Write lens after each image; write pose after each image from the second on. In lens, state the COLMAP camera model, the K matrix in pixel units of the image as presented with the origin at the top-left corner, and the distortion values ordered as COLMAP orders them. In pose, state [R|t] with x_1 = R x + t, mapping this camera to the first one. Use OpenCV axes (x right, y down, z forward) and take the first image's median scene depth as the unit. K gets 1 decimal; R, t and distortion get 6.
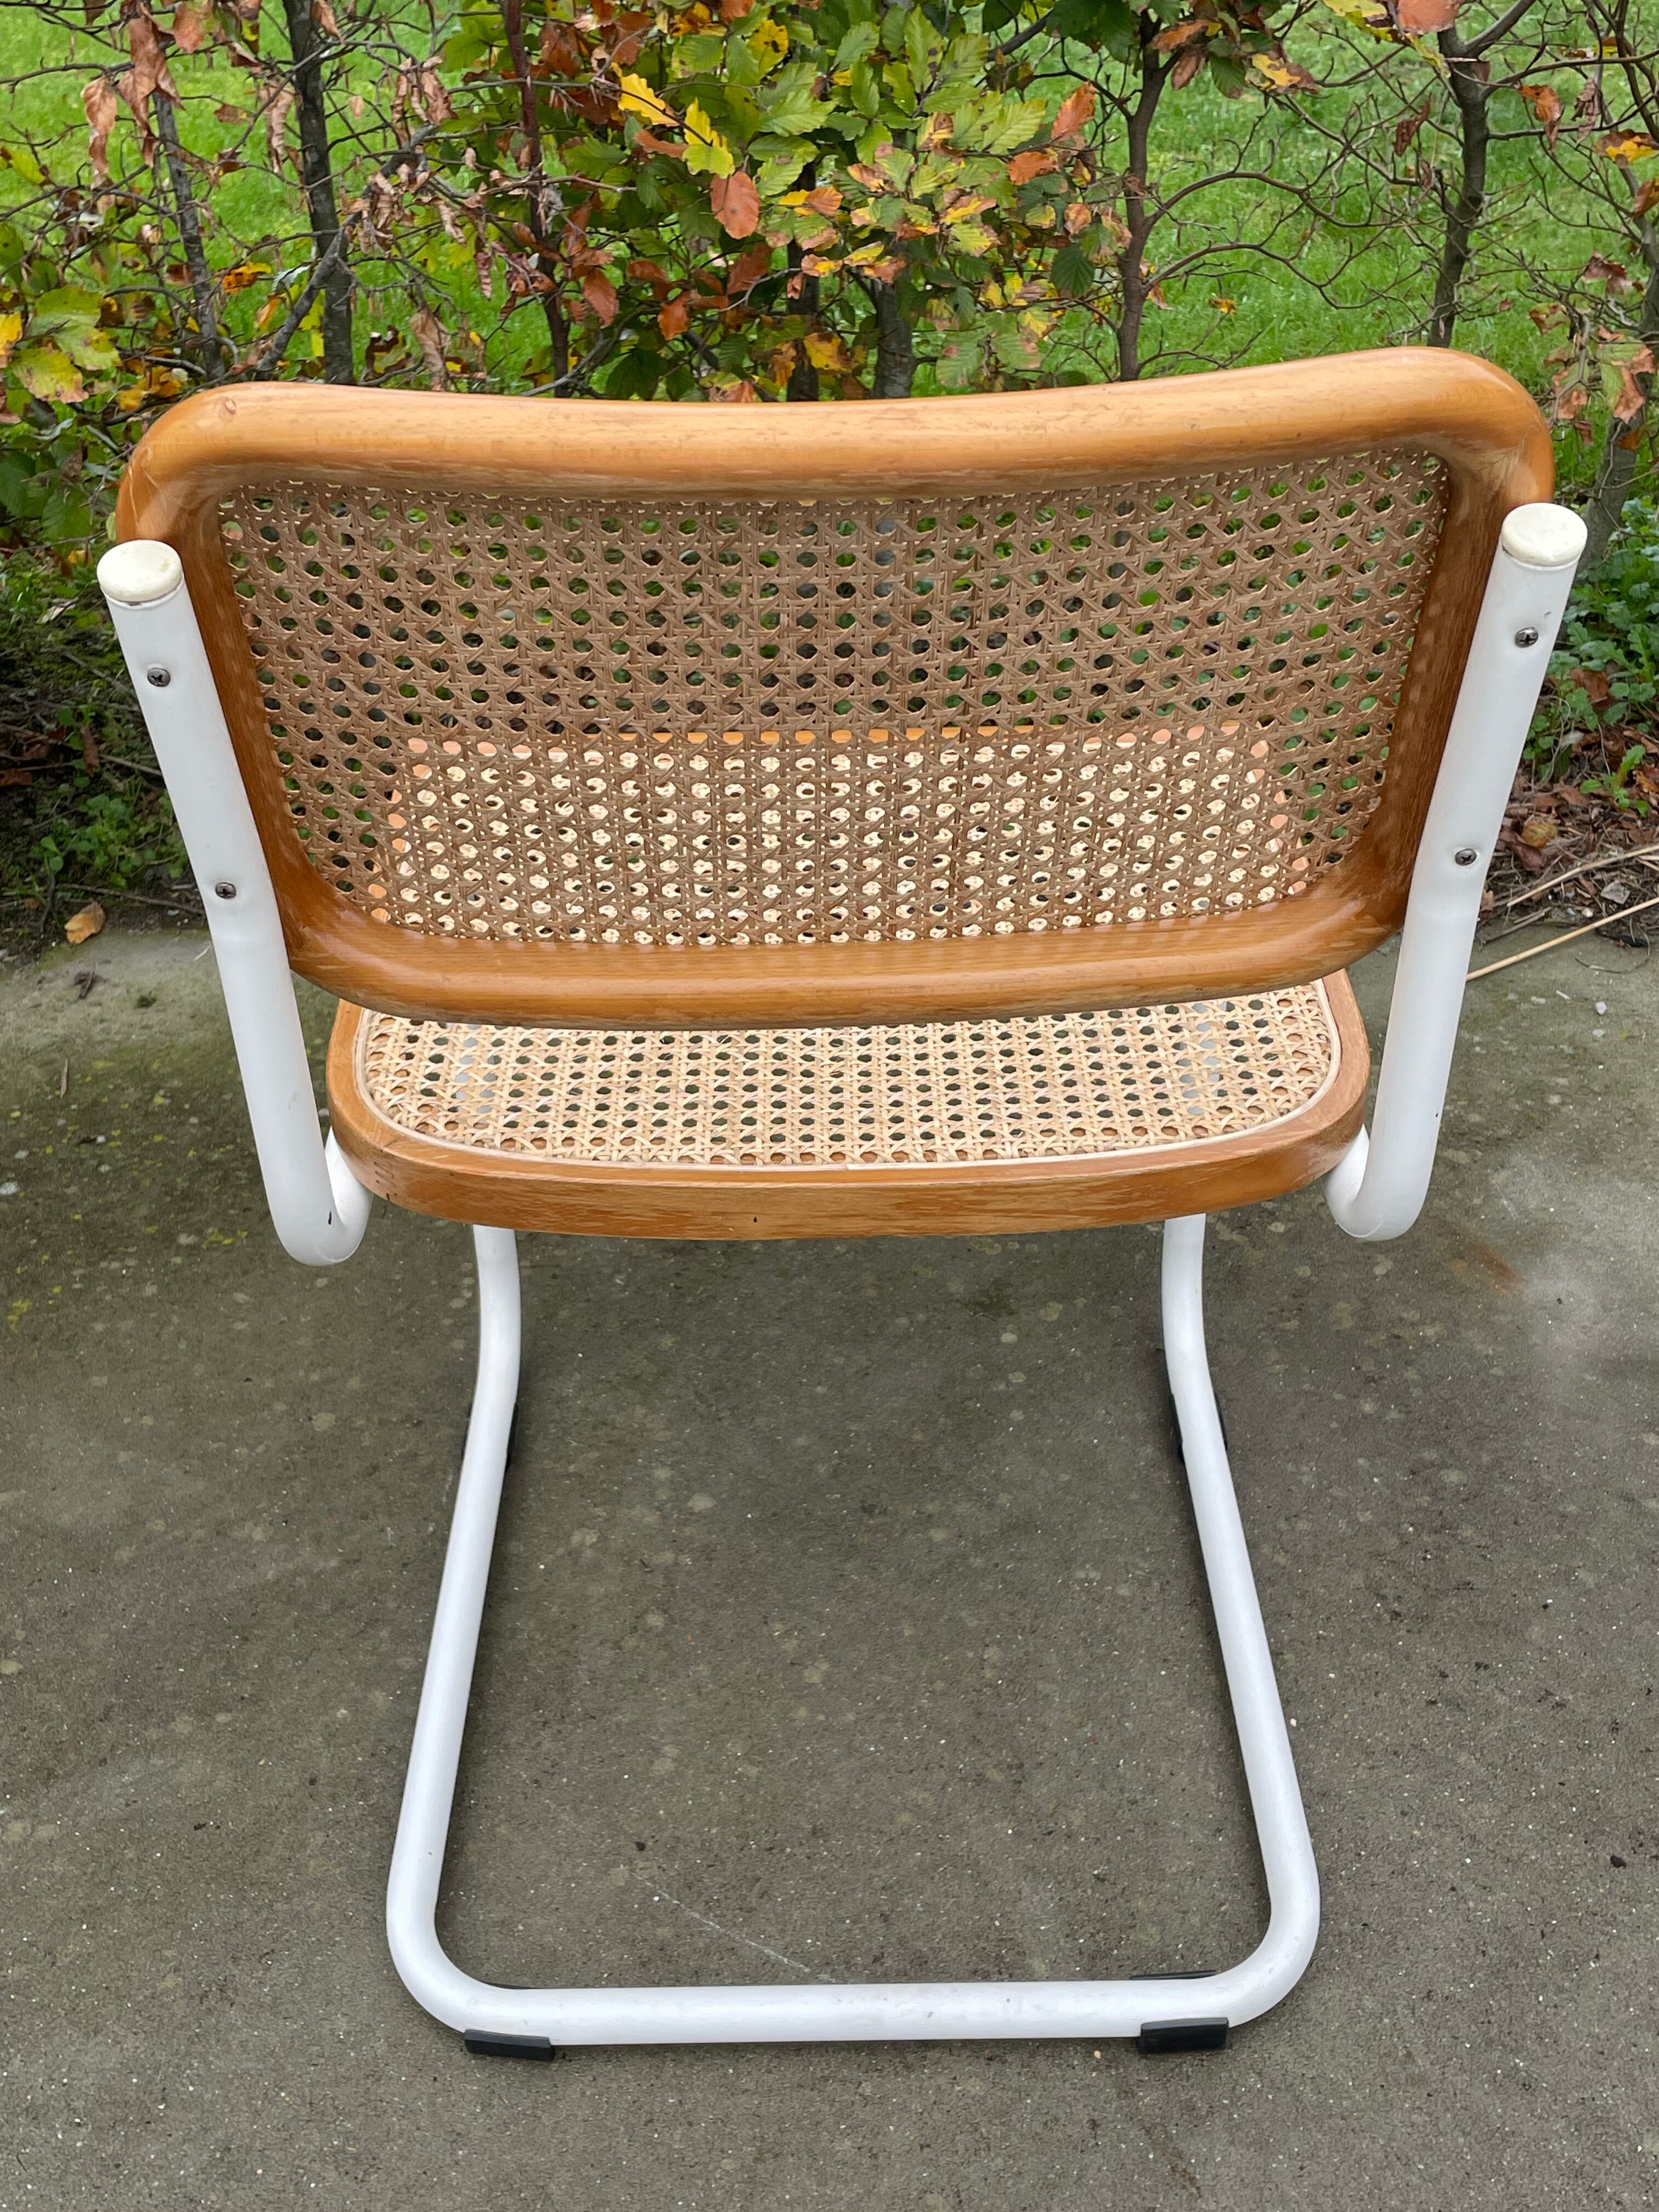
lens RADIAL K [[2414.0, 0, 799.4], [0, 2414.0, 1122.2], [0, 0, 1]] dist [0.111434, -0.194722]
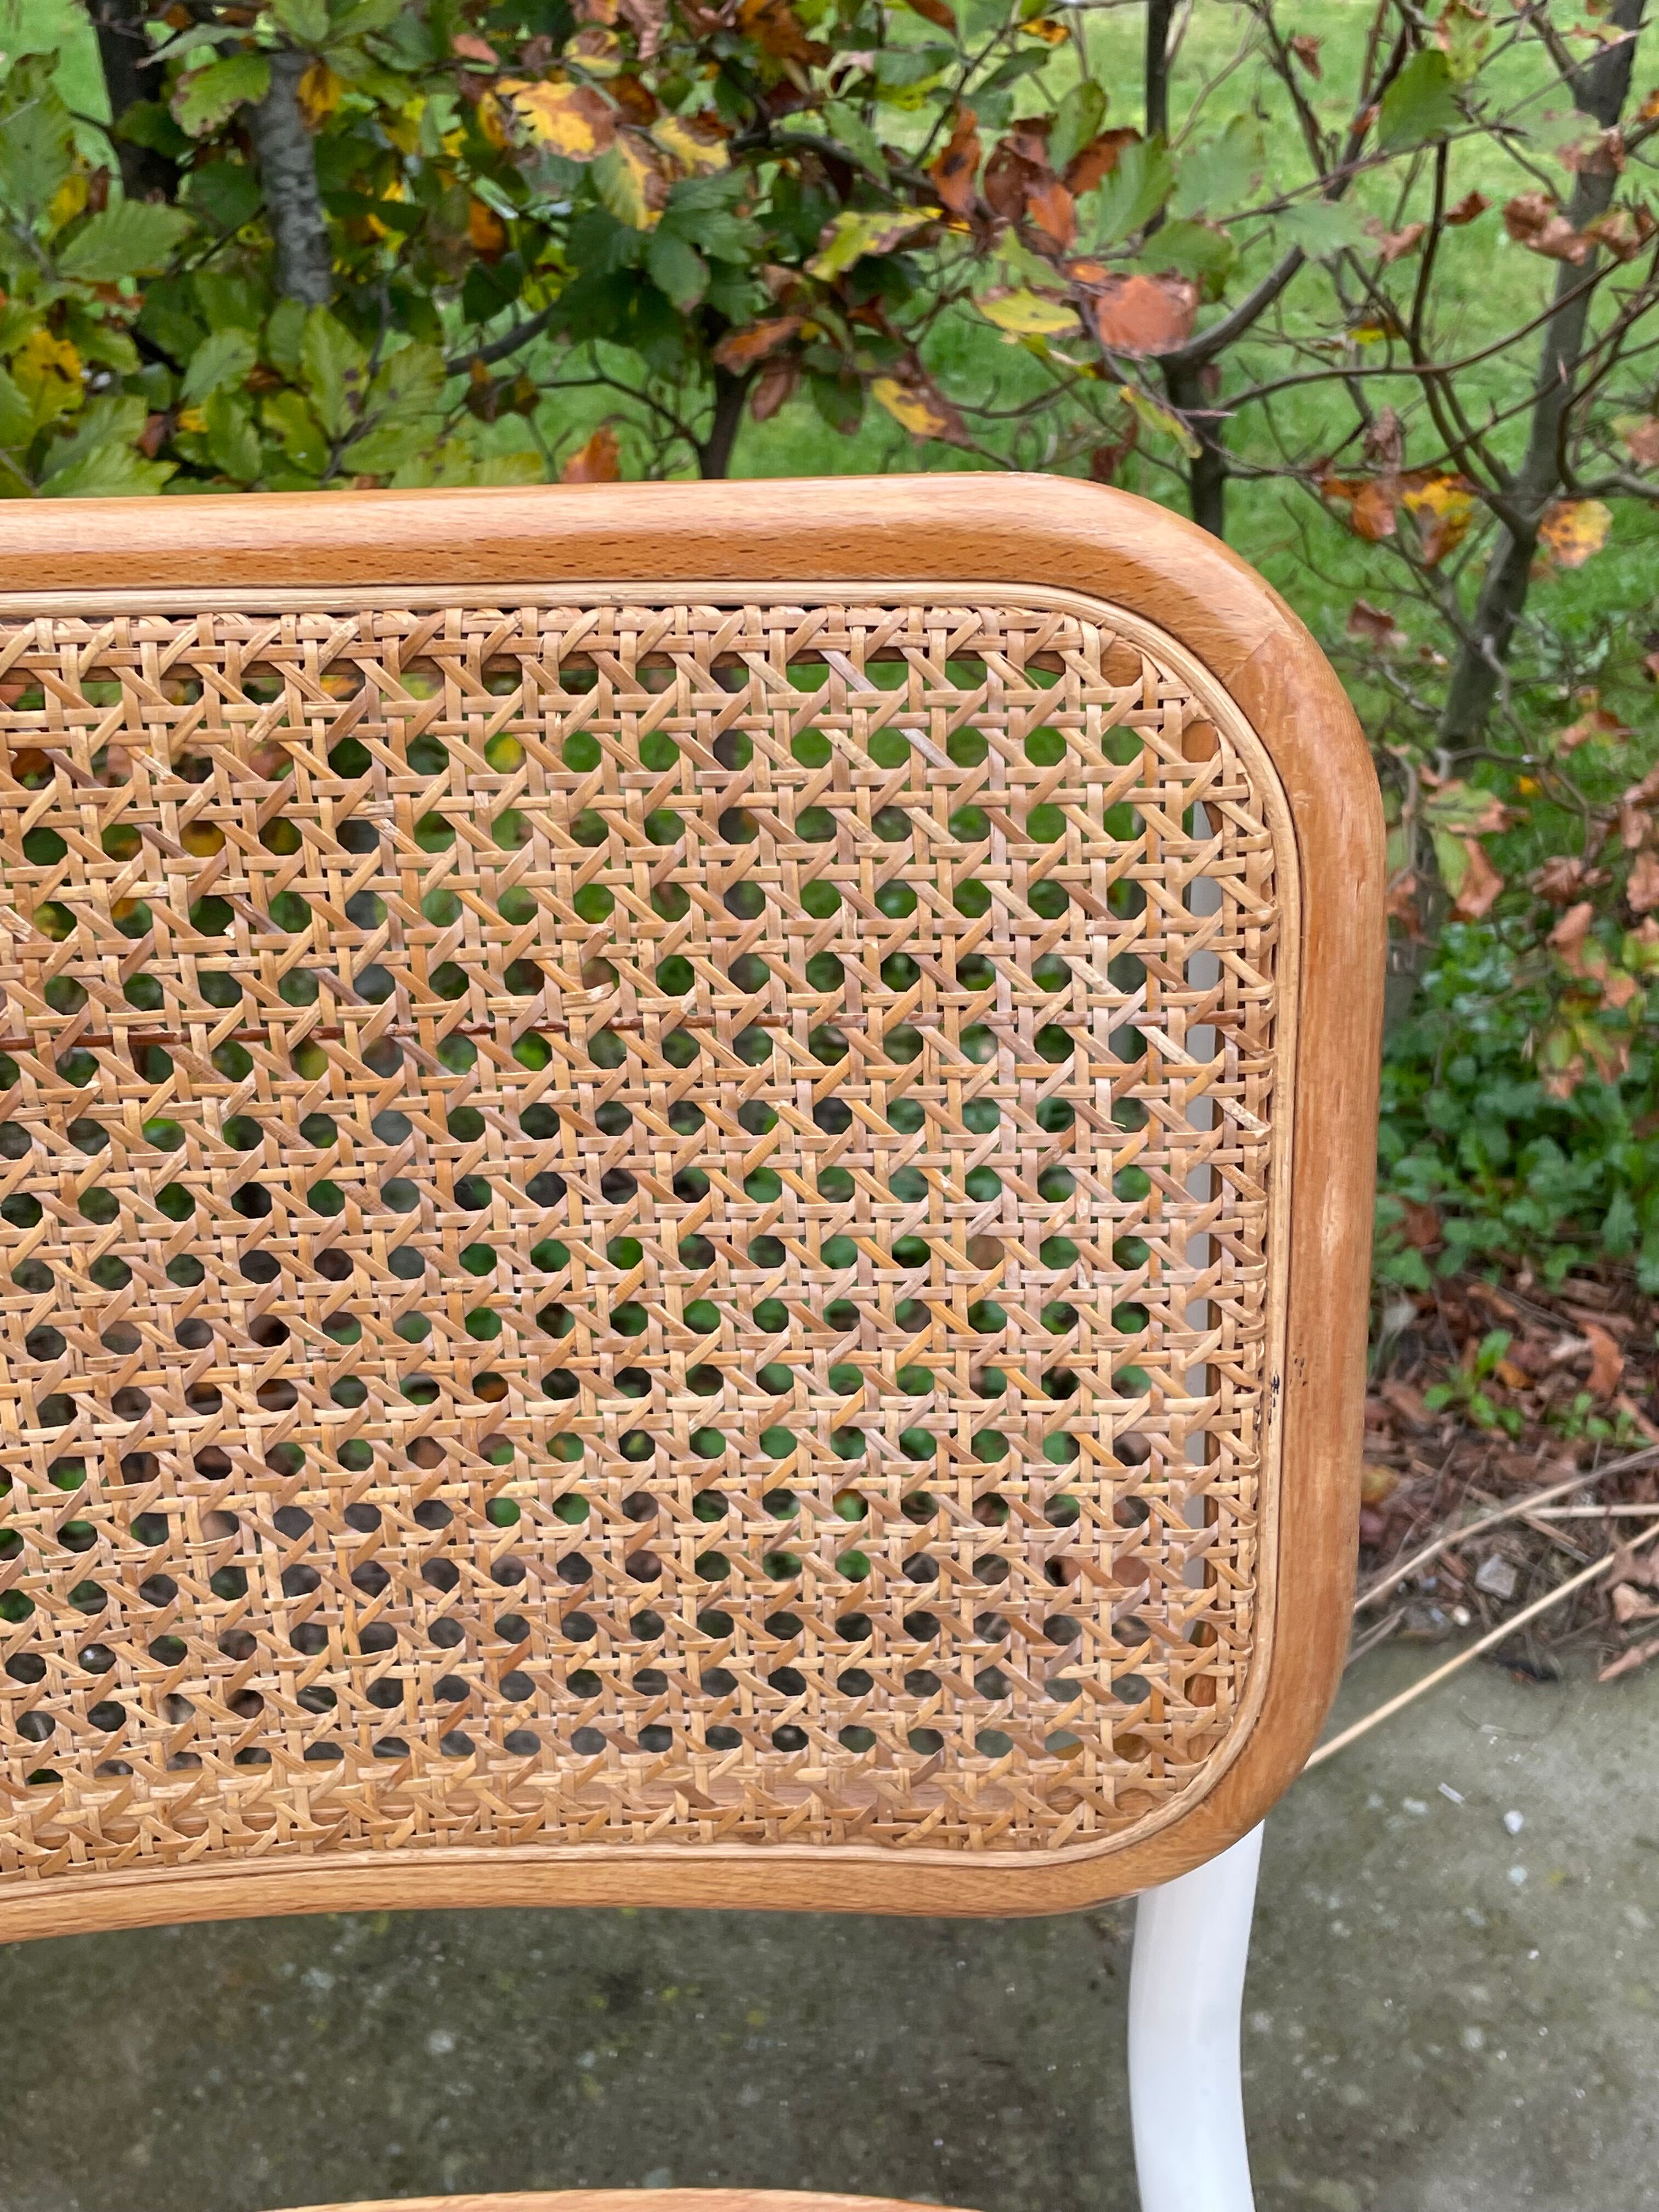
lens RADIAL K [[2421.1, 0, 847.9], [0, 2421.1, 1113.9], [0, 0, 1]] dist [0.149147, -0.345905]
pose [[0.988563, -0.051179, 0.141860, 0.090194], [0.060788, 0.996081, -0.064249, -0.234813], [-0.138016, 0.072138, 0.987800, 0.447192]]
